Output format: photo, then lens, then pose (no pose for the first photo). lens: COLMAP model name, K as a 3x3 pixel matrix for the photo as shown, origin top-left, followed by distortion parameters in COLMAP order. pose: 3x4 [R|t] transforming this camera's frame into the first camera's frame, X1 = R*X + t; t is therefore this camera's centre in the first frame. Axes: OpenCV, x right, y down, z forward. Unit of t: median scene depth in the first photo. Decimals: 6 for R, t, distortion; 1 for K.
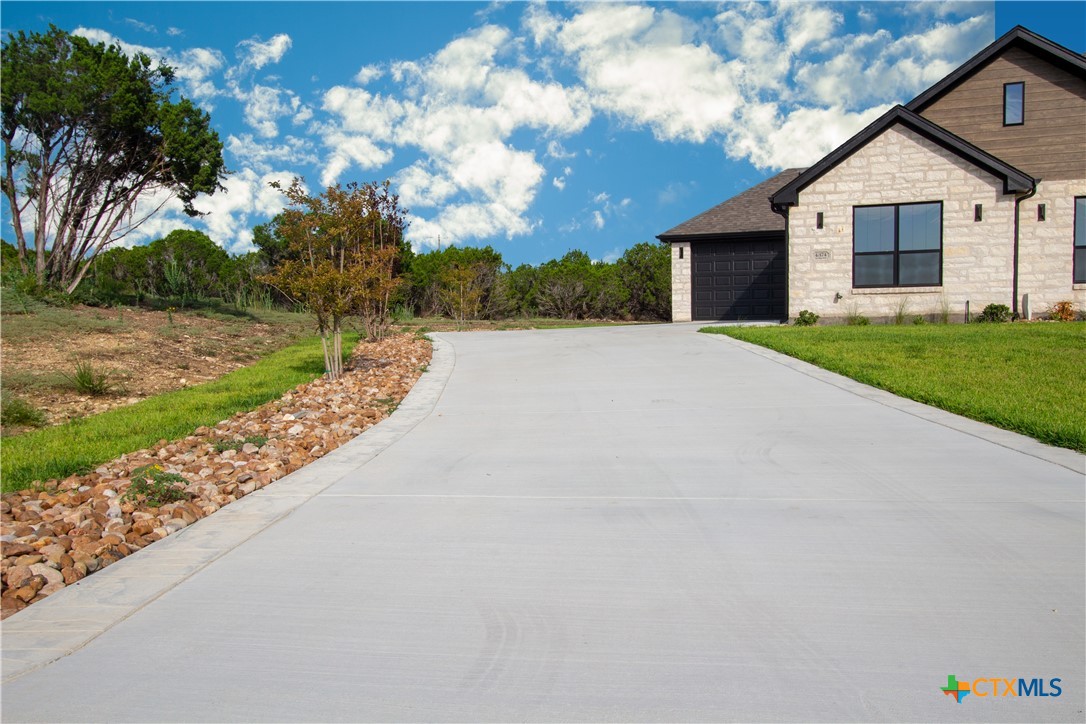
lens RADIAL K [[964.8, 0, 560.4], [0, 964.8, 381.9], [0, 0, 1]] dist [0.032631, 0.011209]
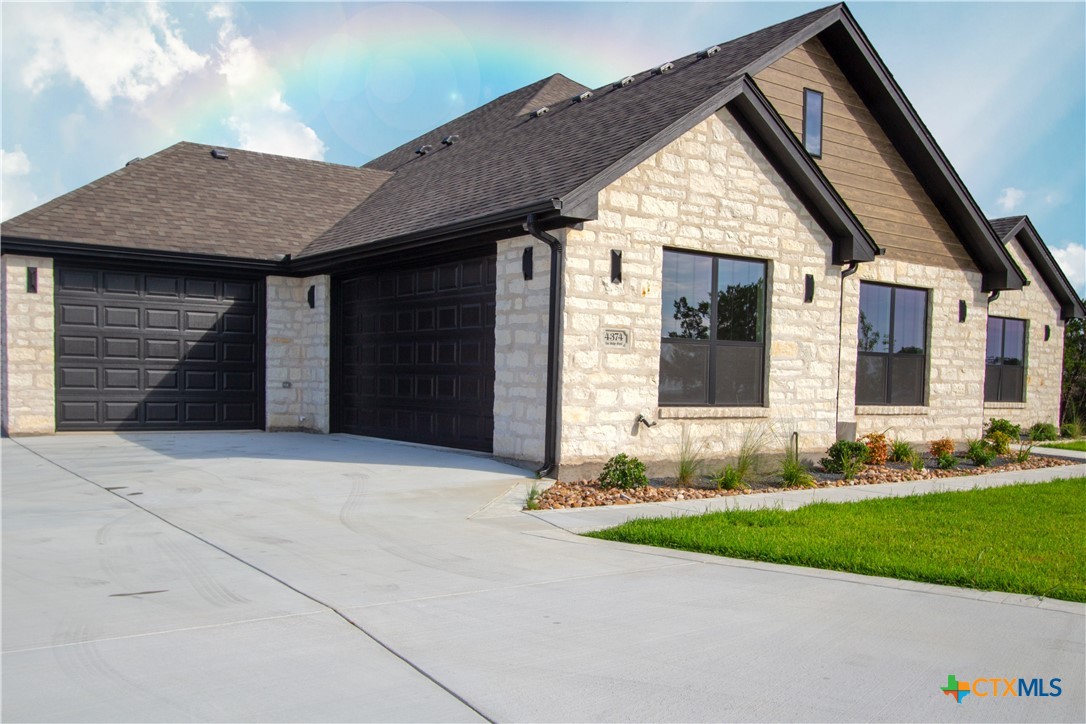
lens RADIAL K [[964.8, 0, 550.5], [0, 964.8, 407.0], [0, 0, 1]] dist [0.032631, 0.011209]
pose [[0.557053, -0.001467, 0.830476, -0.154590], [0.015762, 0.999837, -0.008807, -0.093422], [-0.830327, 0.017996, 0.556985, 0.767271]]
